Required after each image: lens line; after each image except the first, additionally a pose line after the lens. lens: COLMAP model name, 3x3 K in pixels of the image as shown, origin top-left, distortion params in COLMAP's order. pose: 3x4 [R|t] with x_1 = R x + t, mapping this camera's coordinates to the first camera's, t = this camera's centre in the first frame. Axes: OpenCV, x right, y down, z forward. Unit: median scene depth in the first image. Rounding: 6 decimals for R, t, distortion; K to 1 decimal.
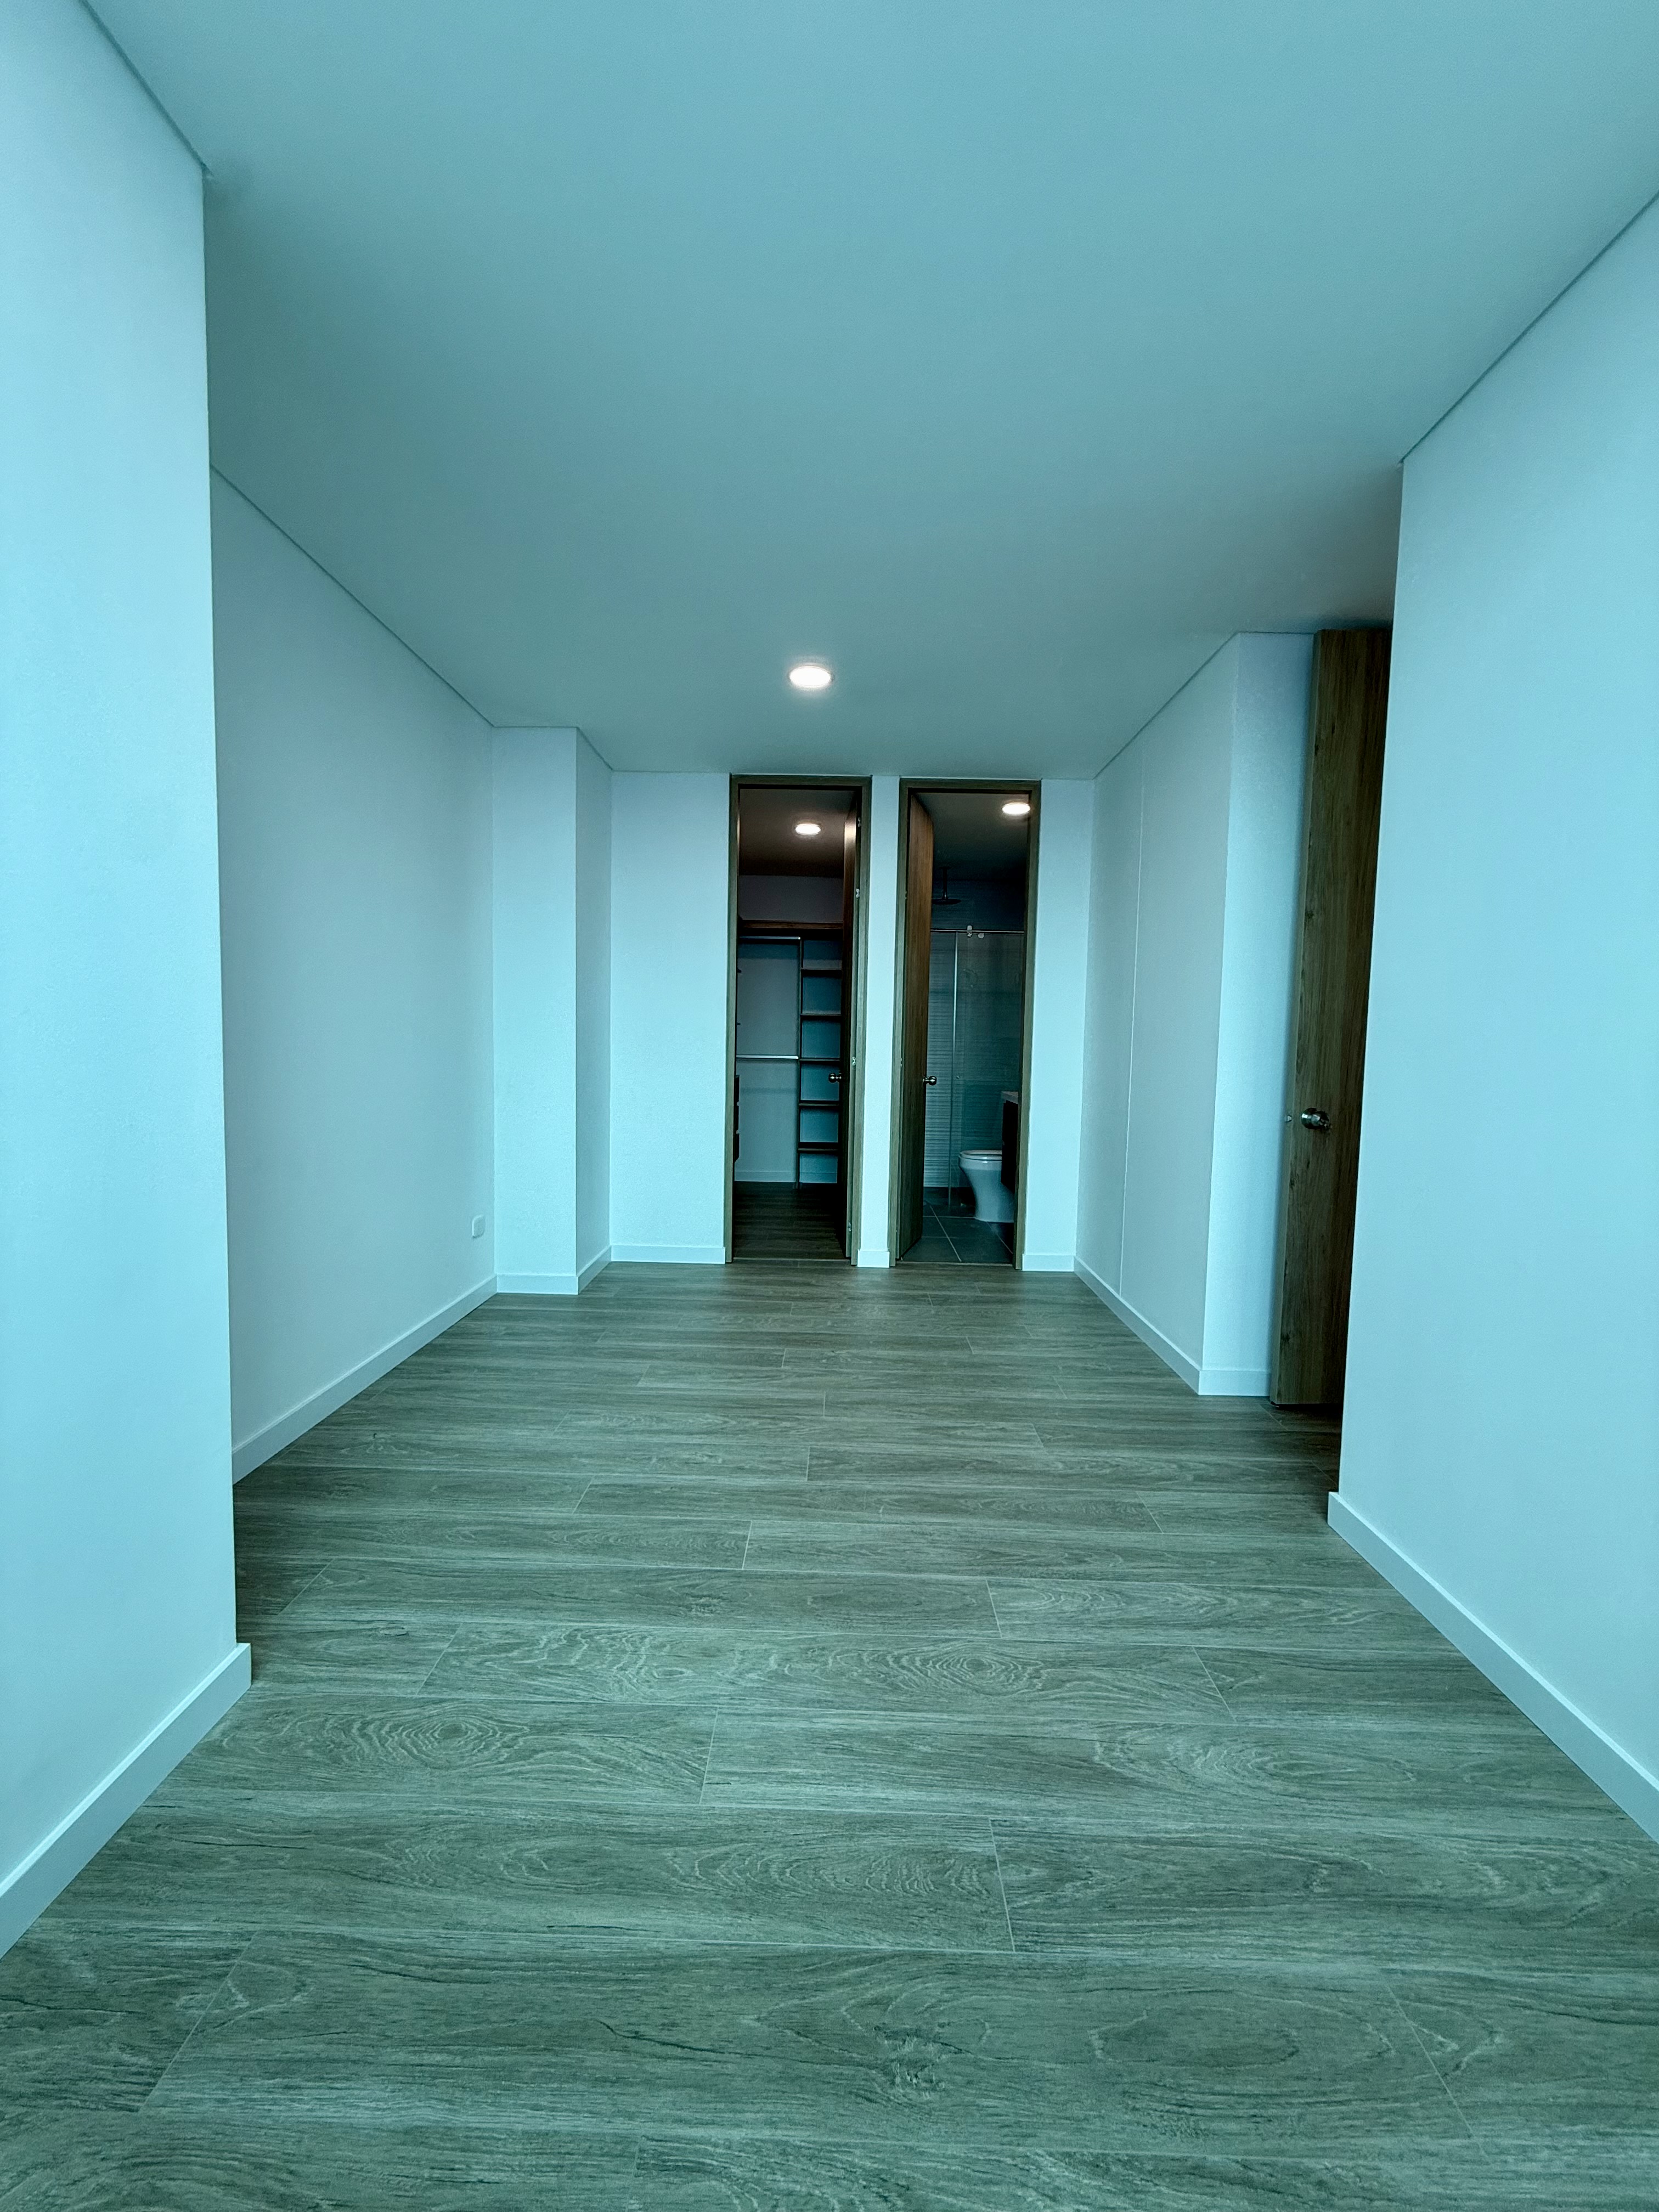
lens RADIAL K [[890.6, 0, 831.7], [0, 890.6, 1107.9], [0, 0, 1]] dist [0.007702, -0.000442]
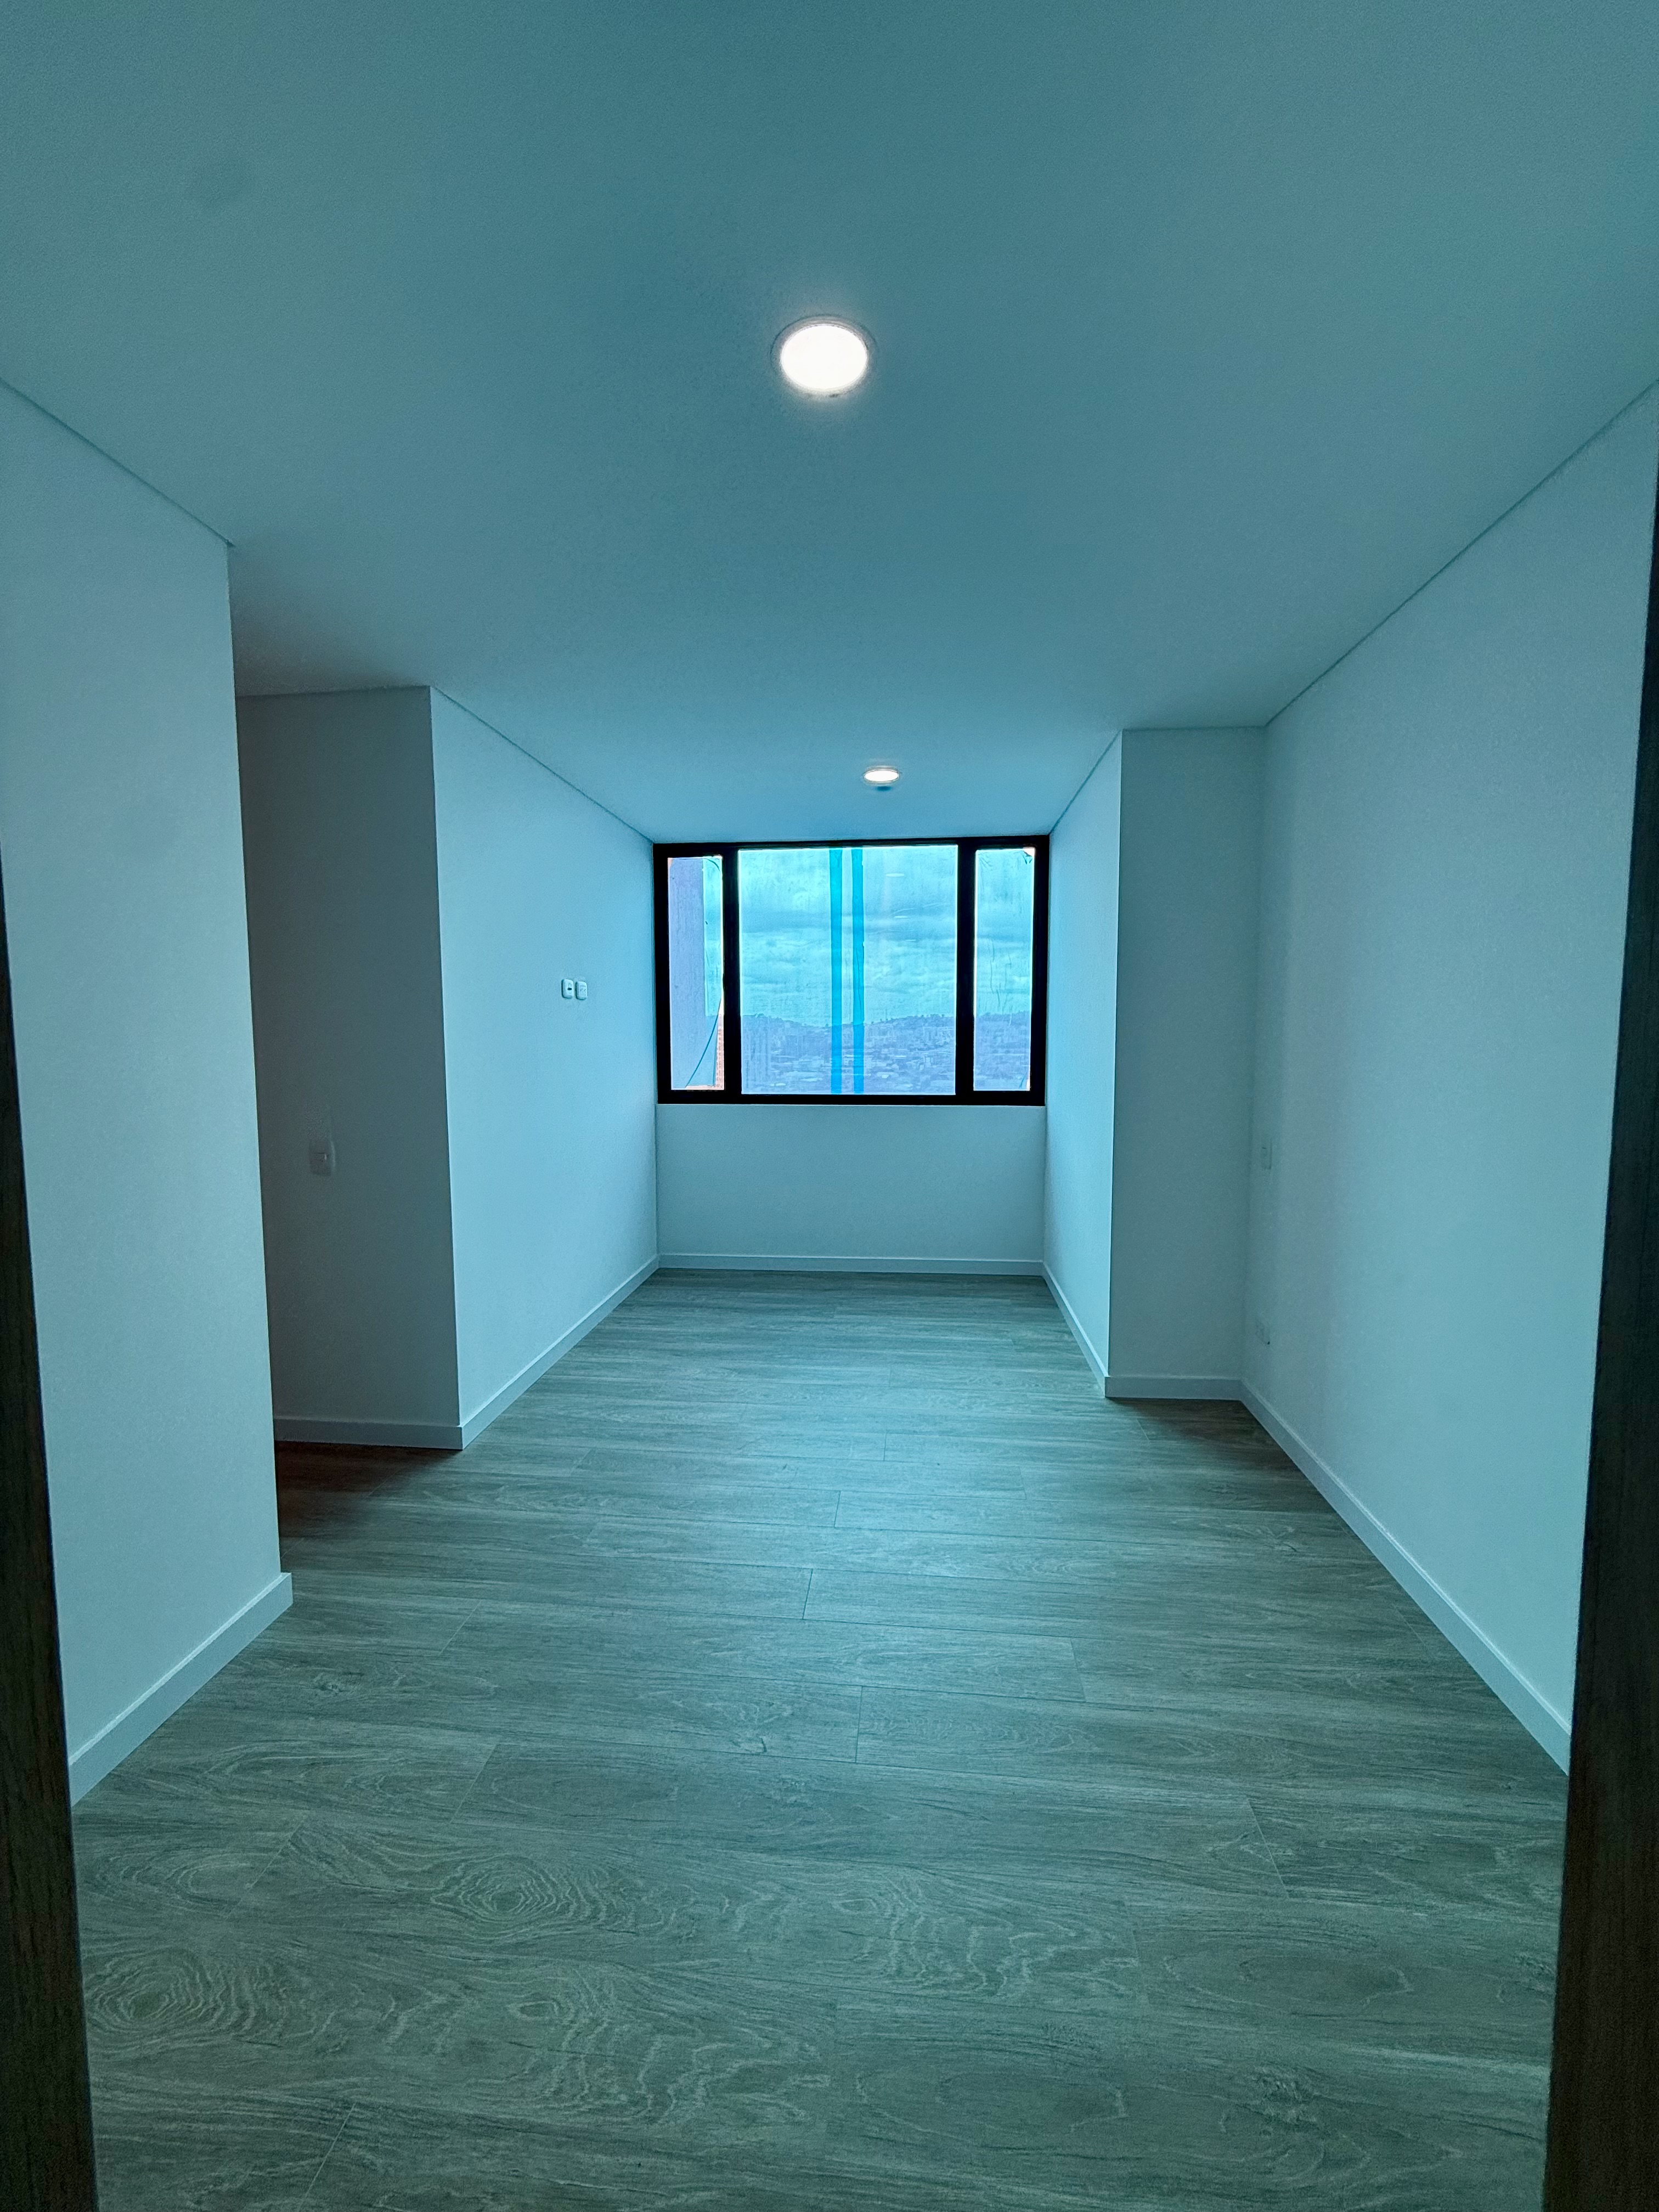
lens RADIAL K [[890.6, 0, 814.3], [0, 890.6, 1096.1], [0, 0, 1]] dist [0.007702, -0.000442]
pose [[-0.994051, -0.027045, 0.105500, -0.136063], [-0.011104, 0.988797, 0.148851, -0.344123], [-0.108344, 0.146795, -0.983216, 2.719956]]
